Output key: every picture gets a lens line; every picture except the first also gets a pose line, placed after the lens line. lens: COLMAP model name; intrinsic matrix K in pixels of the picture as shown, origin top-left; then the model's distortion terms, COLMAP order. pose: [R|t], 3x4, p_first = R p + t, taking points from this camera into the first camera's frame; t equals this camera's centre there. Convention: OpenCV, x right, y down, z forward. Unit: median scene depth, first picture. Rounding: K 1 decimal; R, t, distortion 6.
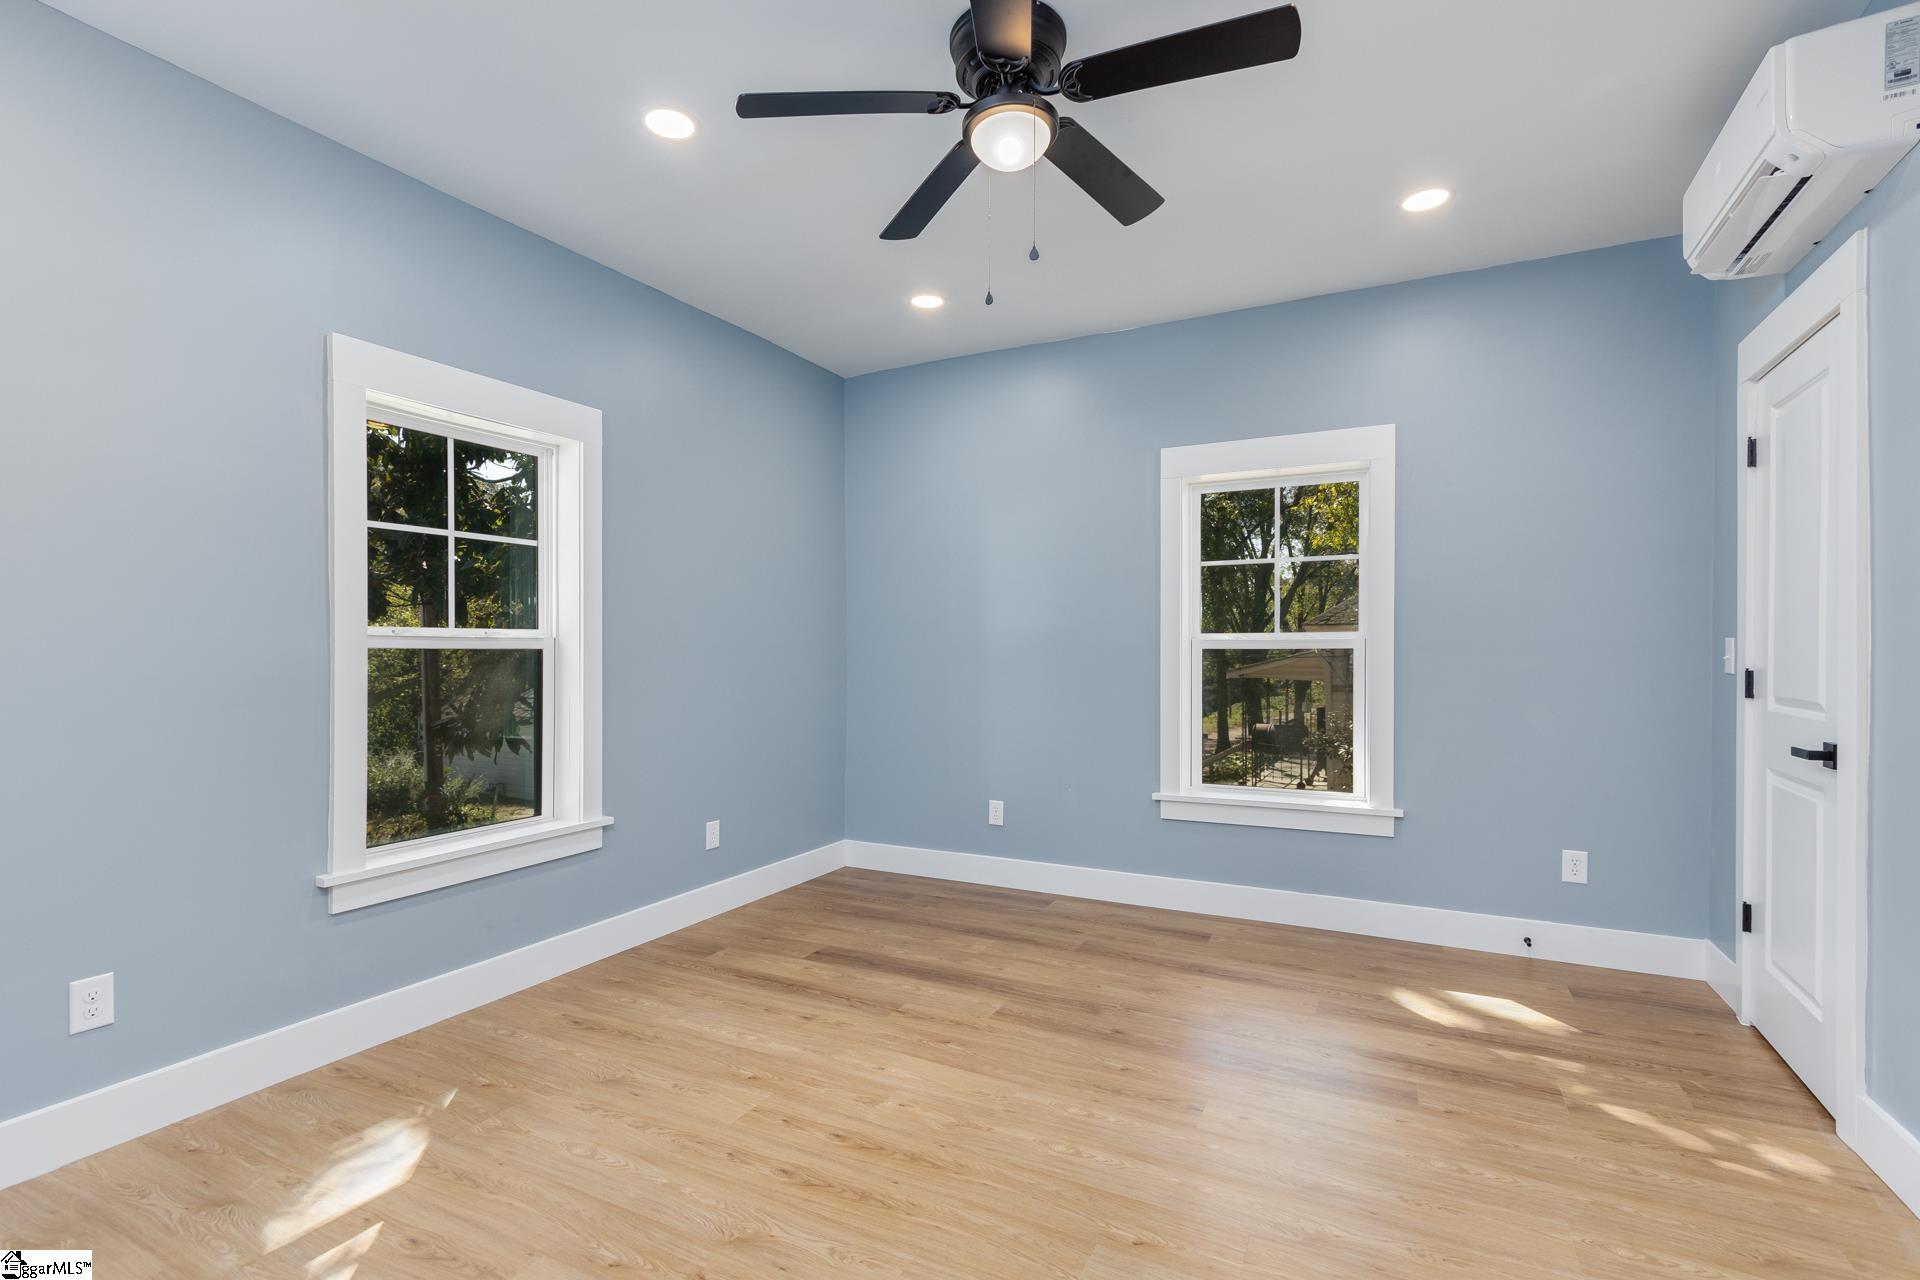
lens RADIAL K [[869.8, 0, 942.3], [0, 869.8, 649.7], [0, 0, 1]] dist [0.002709, -0.002298]
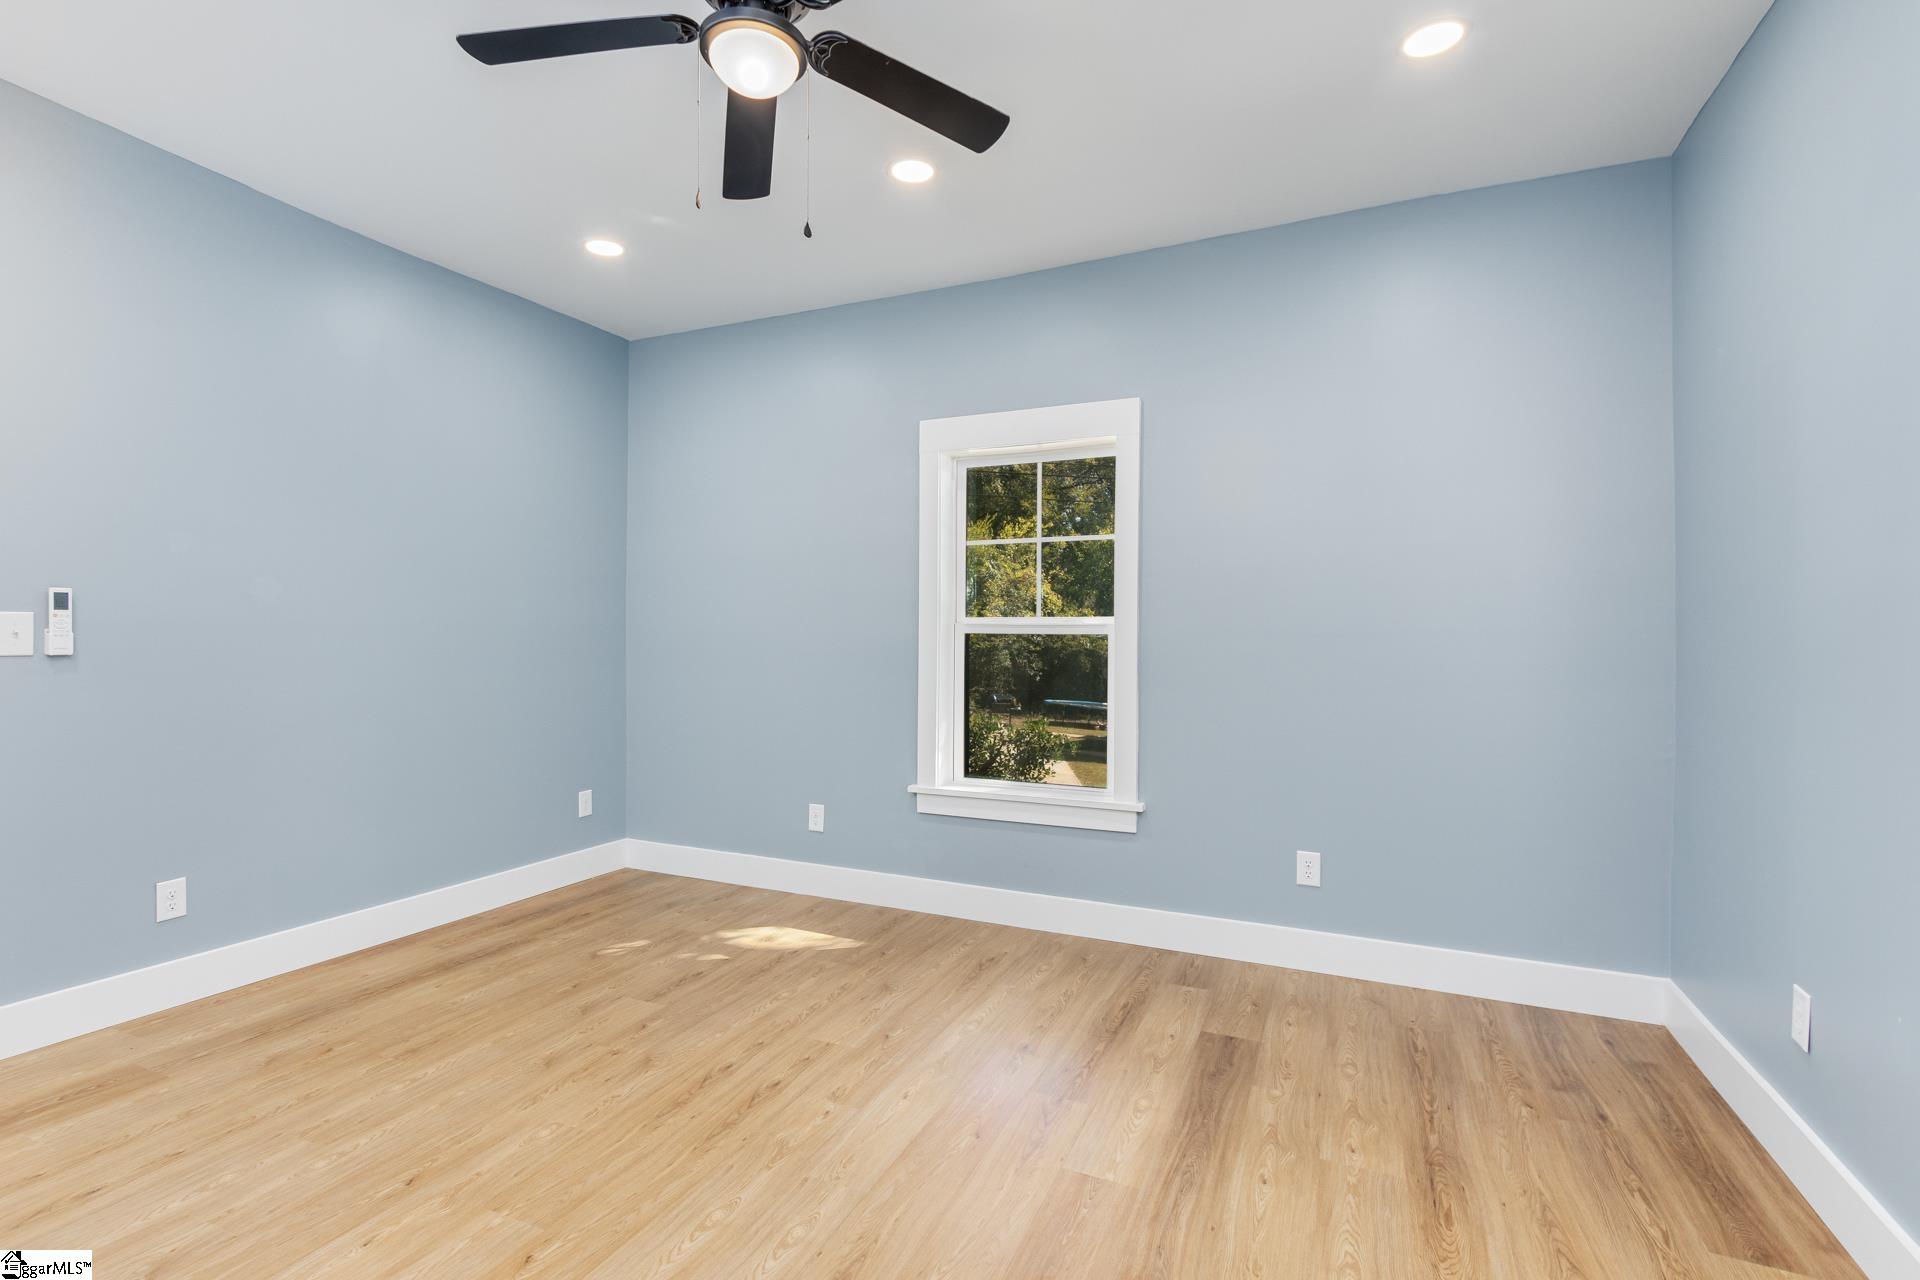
lens RADIAL K [[902.5, 0, 942.3], [0, 902.5, 640.9], [0, 0, 1]] dist [-0.001378, -0.000066]
pose [[0.058846, 0.008357, -0.998232, 0.774735], [-0.008260, 0.999935, 0.007884, -0.001107], [0.998233, 0.007782, 0.058911, 0.876290]]
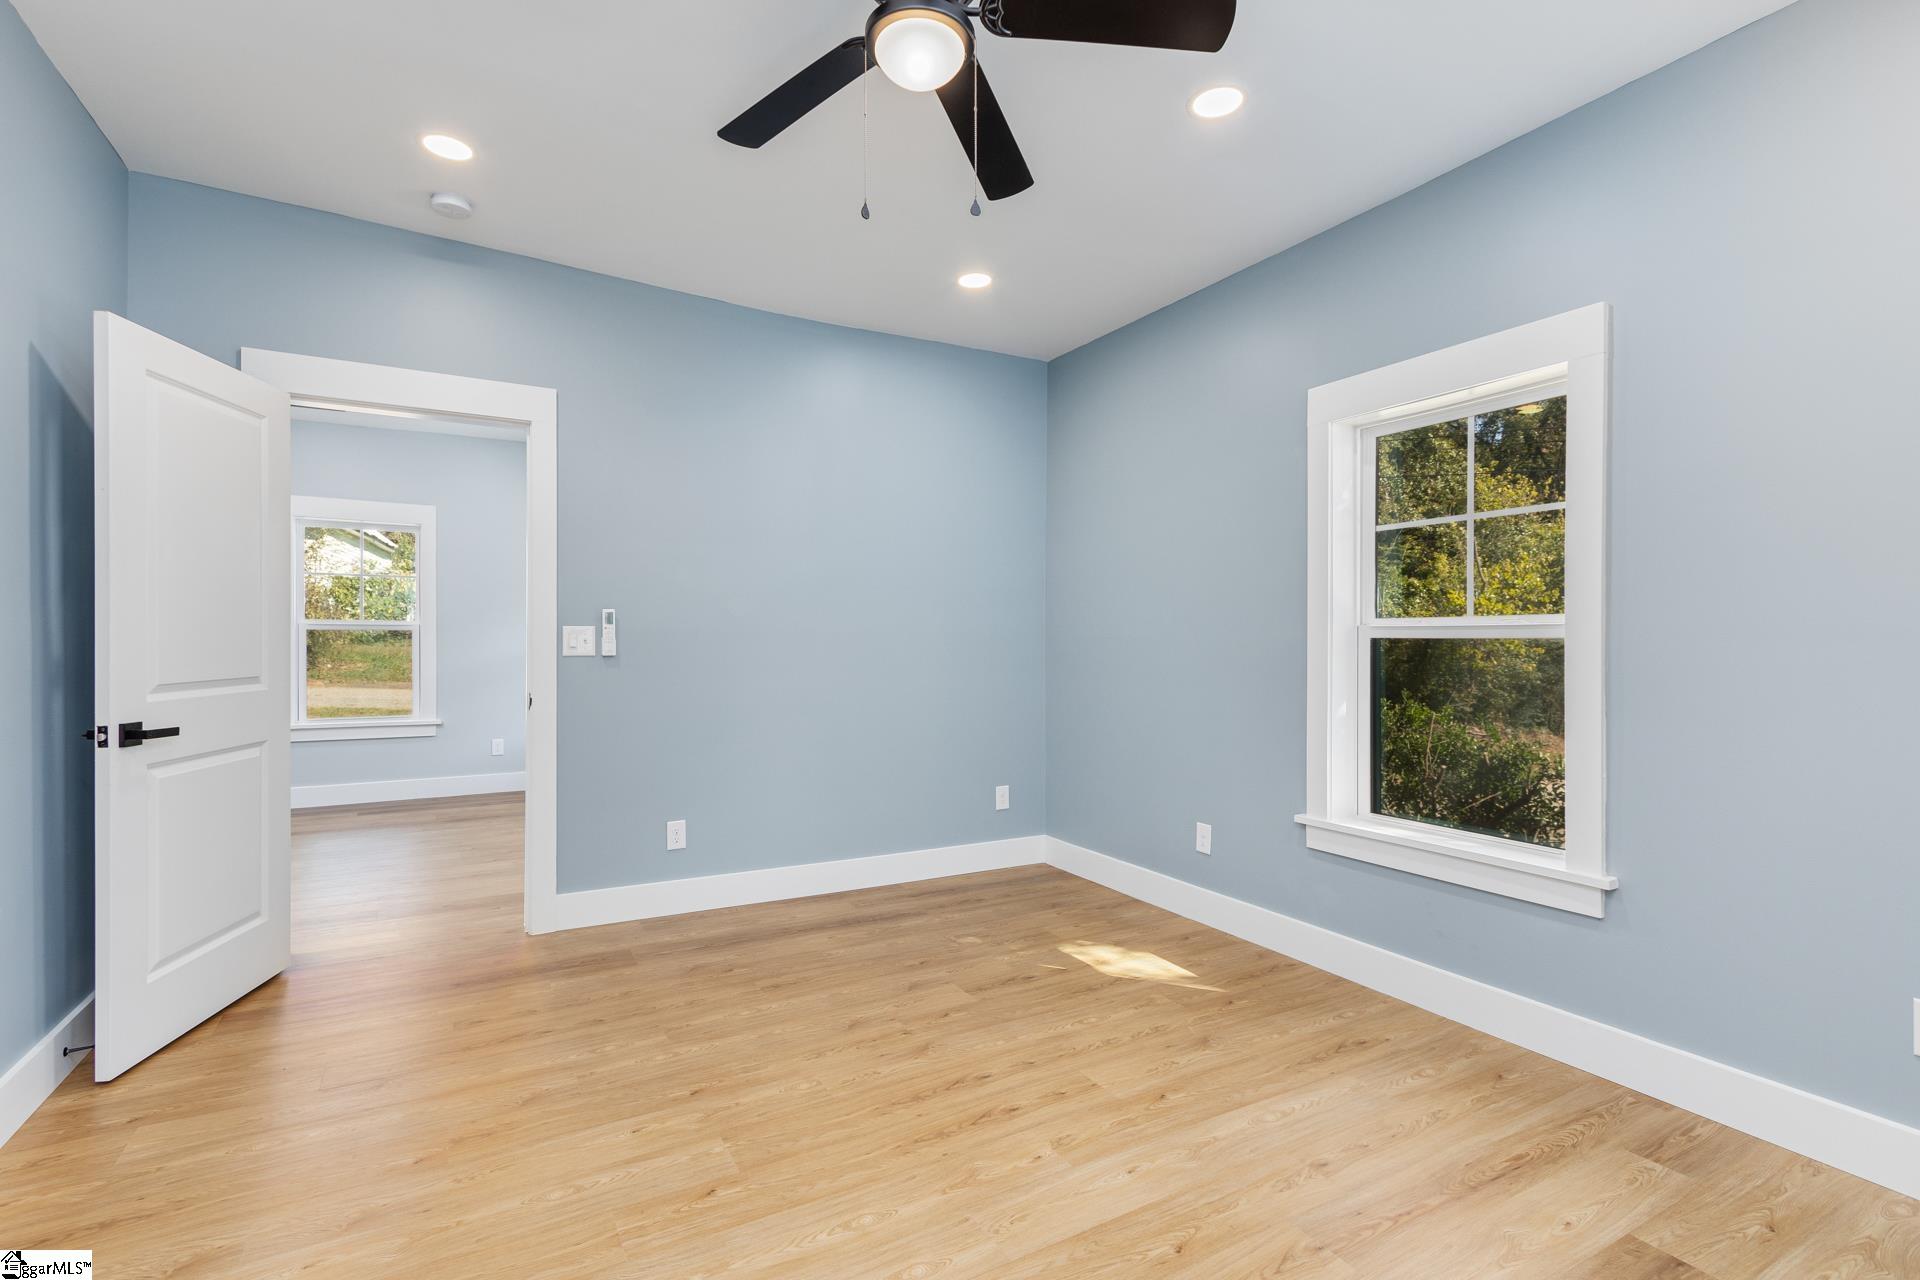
lens RADIAL K [[869.8, 0, 934.1], [0, 869.8, 645.7], [0, 0, 1]] dist [0.002709, -0.002298]
pose [[-0.548431, 0.003807, -0.836187, 0.610185], [-0.004280, 0.999964, 0.007360, 0.002017], [0.836185, 0.007616, -0.548395, 1.143656]]
